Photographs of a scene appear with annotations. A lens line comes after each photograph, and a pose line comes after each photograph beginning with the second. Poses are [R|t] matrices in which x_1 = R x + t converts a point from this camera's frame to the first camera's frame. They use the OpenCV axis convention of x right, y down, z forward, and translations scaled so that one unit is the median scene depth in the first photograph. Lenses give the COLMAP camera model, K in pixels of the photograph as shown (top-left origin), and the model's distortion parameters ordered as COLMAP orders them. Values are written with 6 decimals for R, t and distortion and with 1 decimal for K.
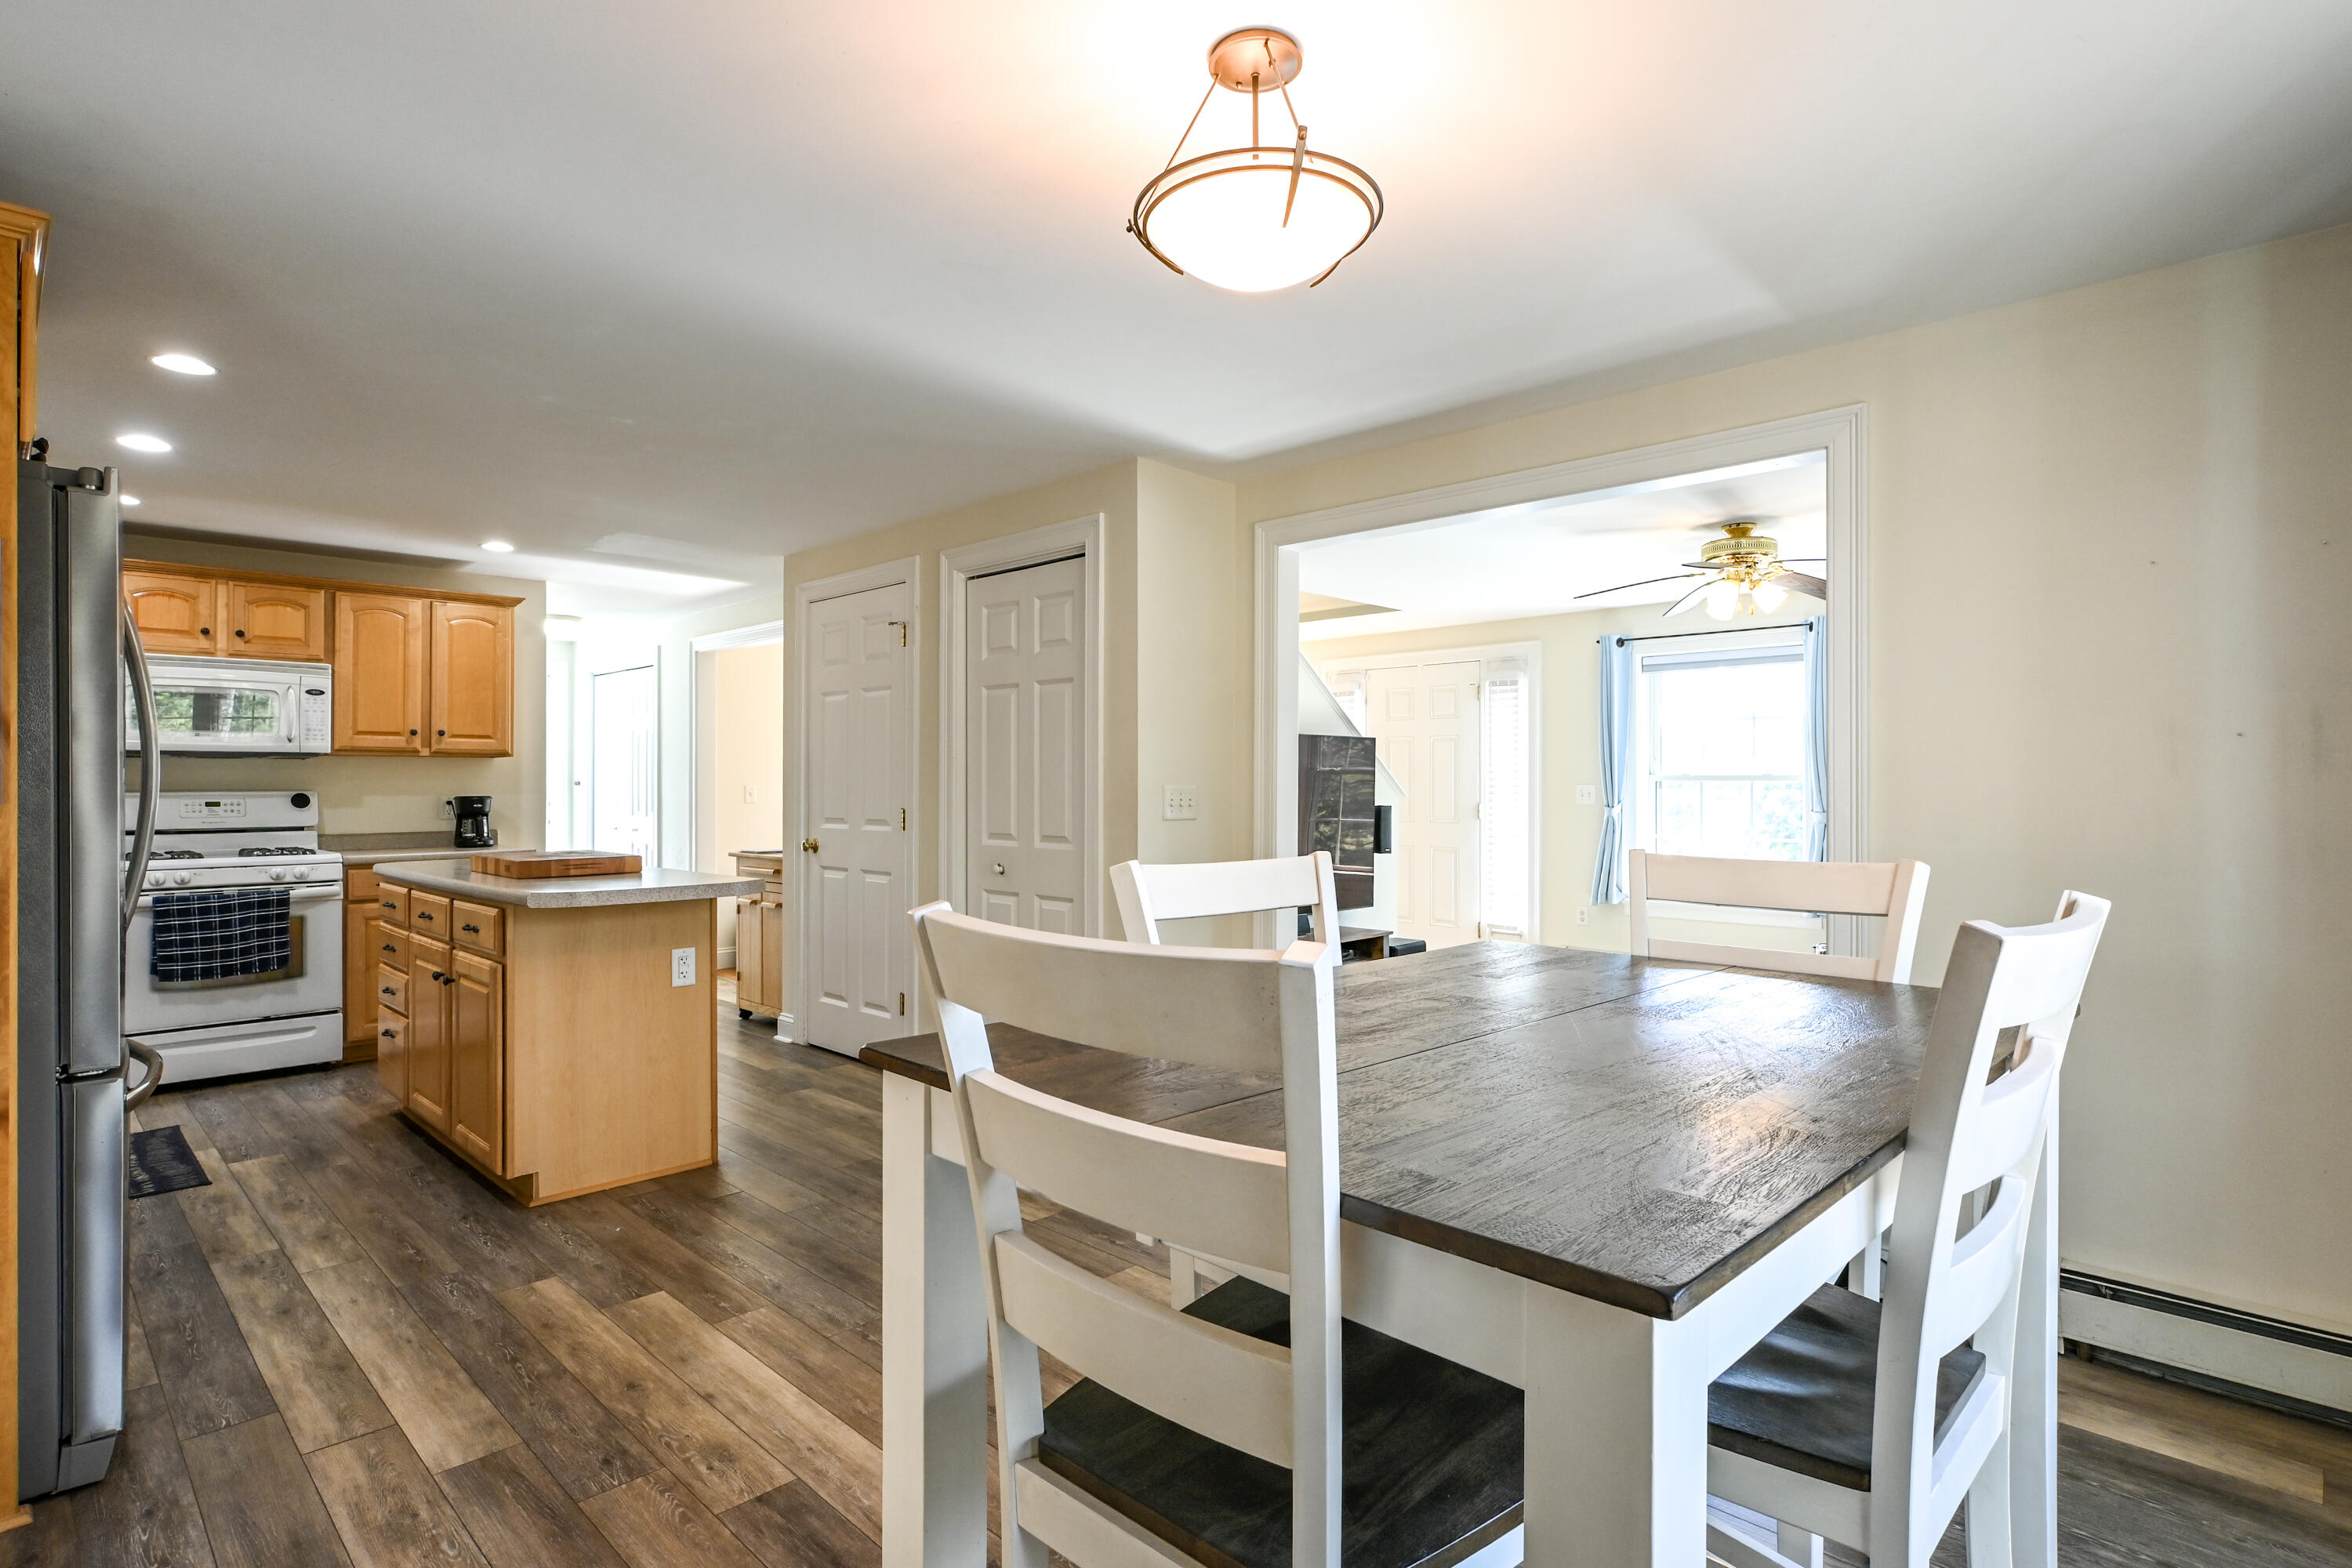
lens RADIAL K [[1201.7, 0, 1181.3], [0, 1201.7, 778.7], [0, 0, 1]] dist [0.002914, 0.000744]
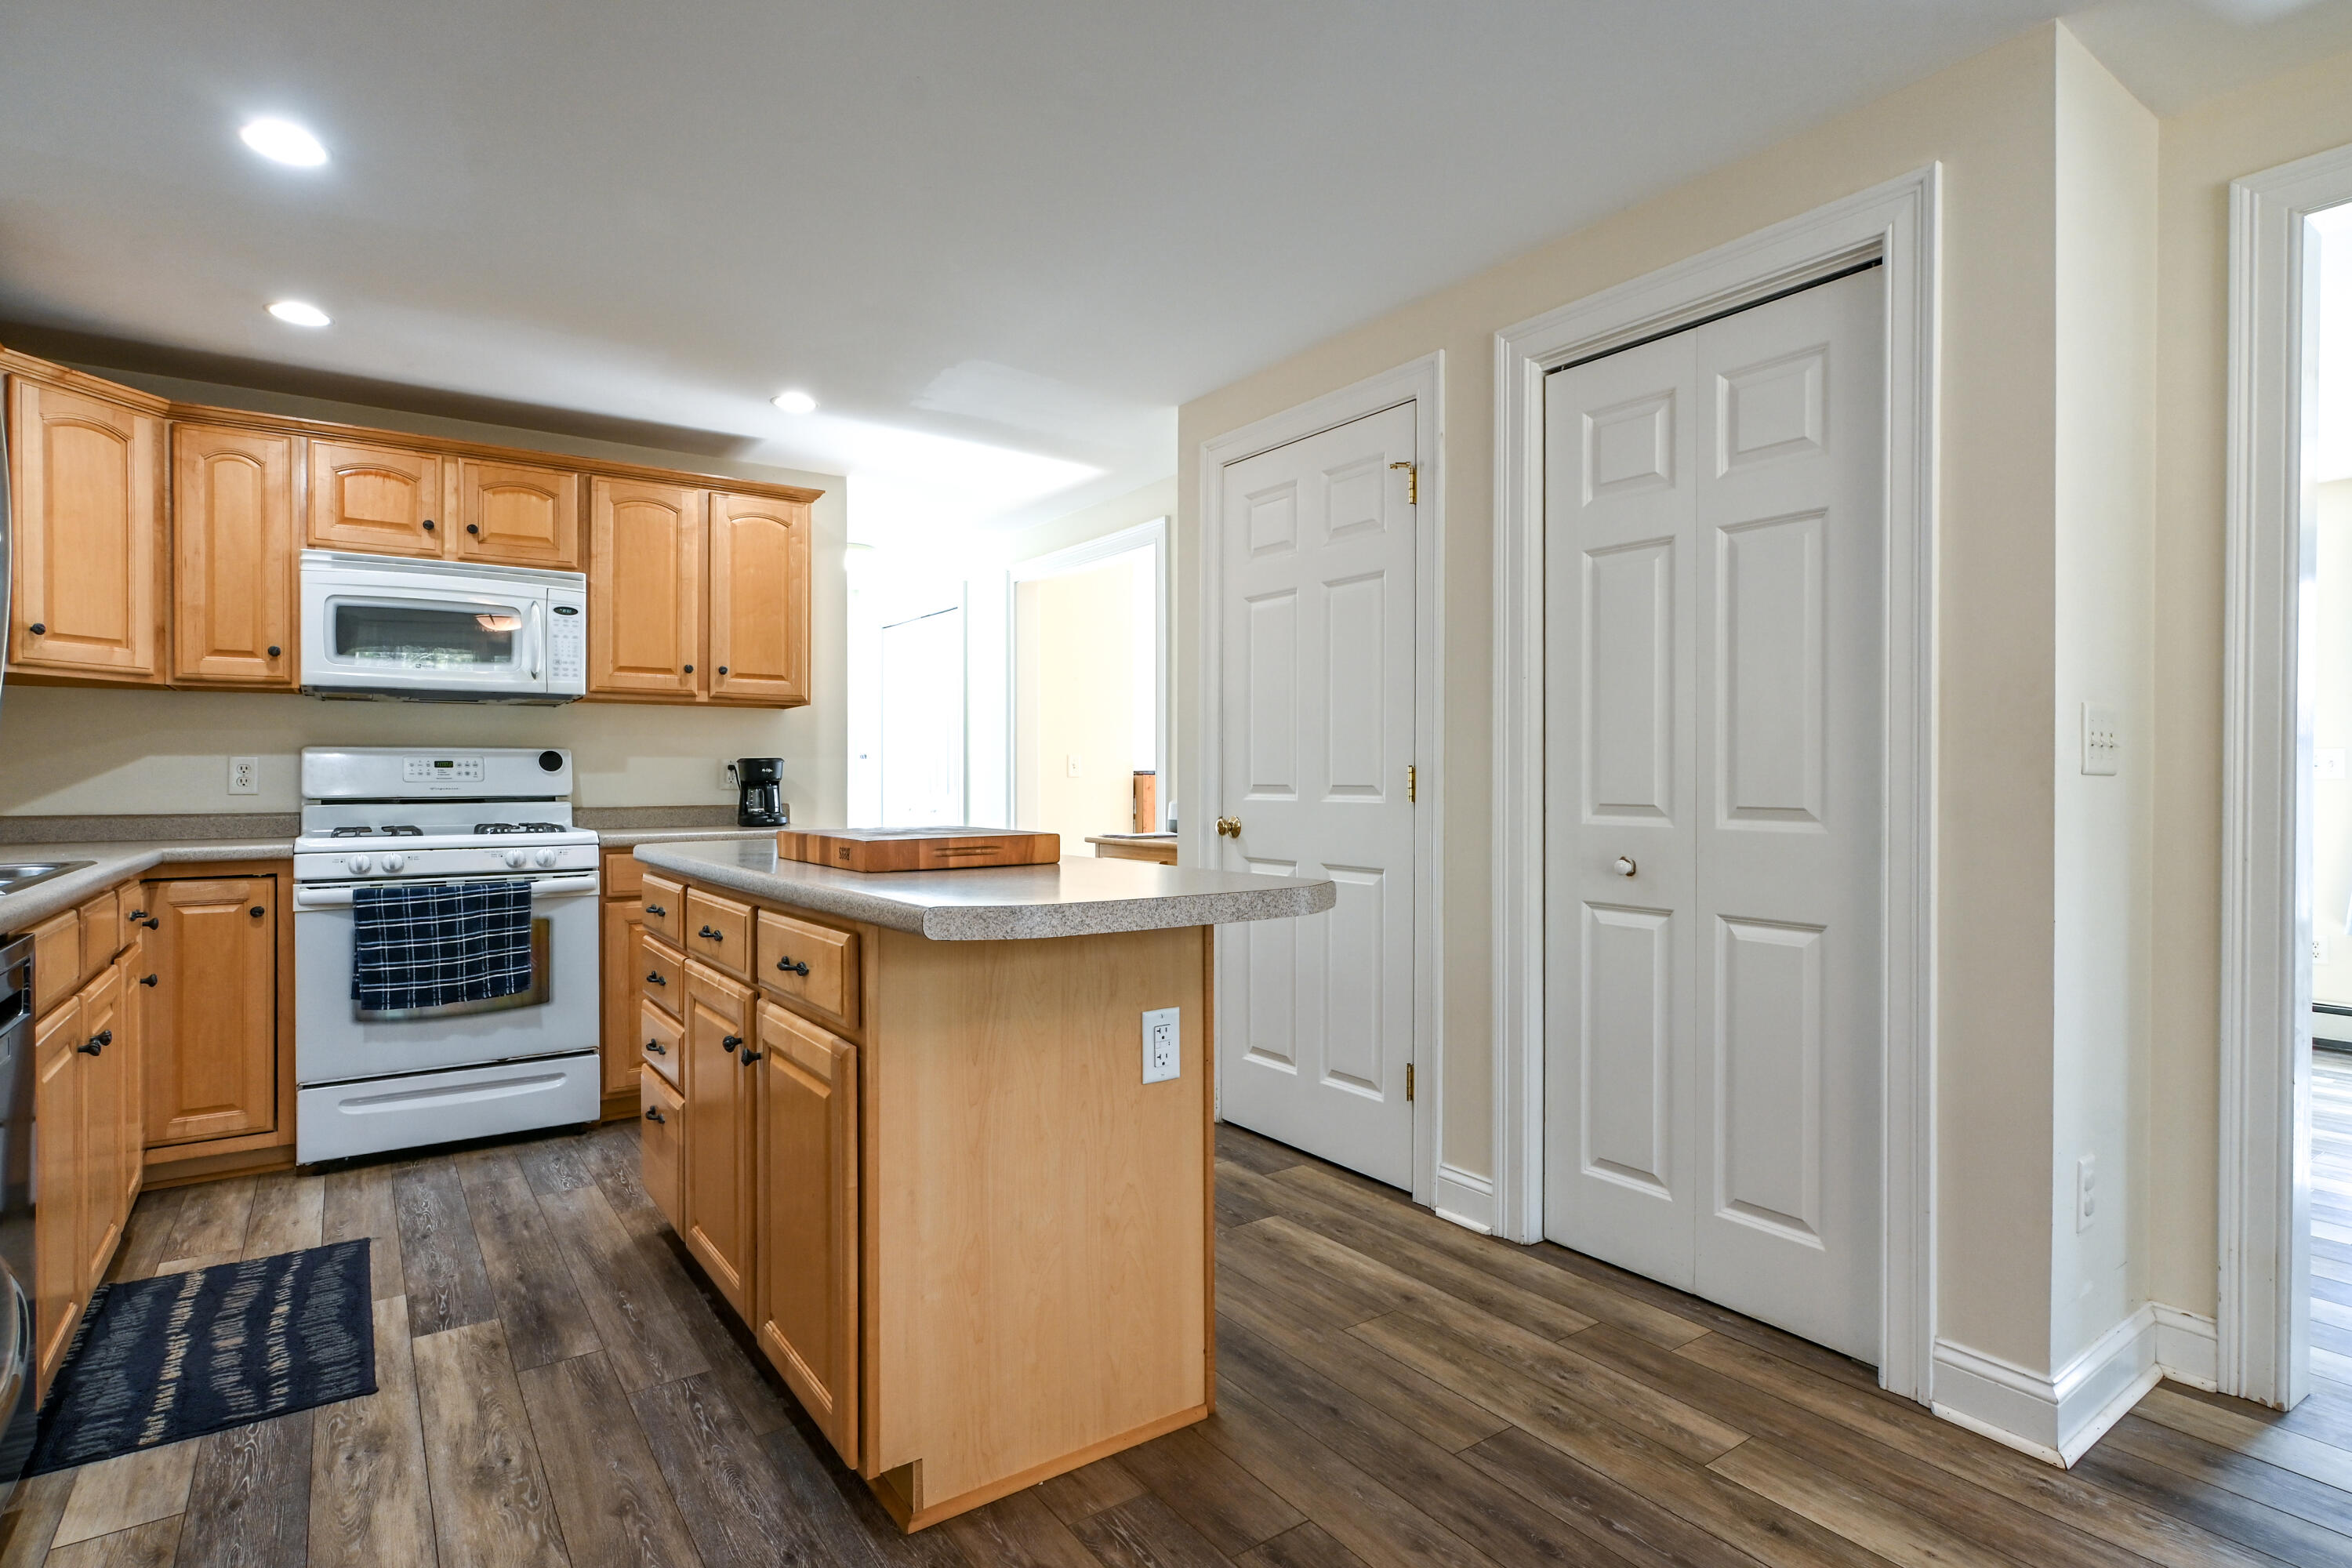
lens RADIAL K [[1184.2, 0, 1176.0], [0, 1184.2, 784.0], [0, 0, 1]] dist [-0.000959, -0.000395]
pose [[0.984743, 0.001509, -0.174007, -0.247431], [-0.000305, 0.999976, 0.006945, 0.030317], [0.174013, -0.006786, 0.984720, 0.383596]]
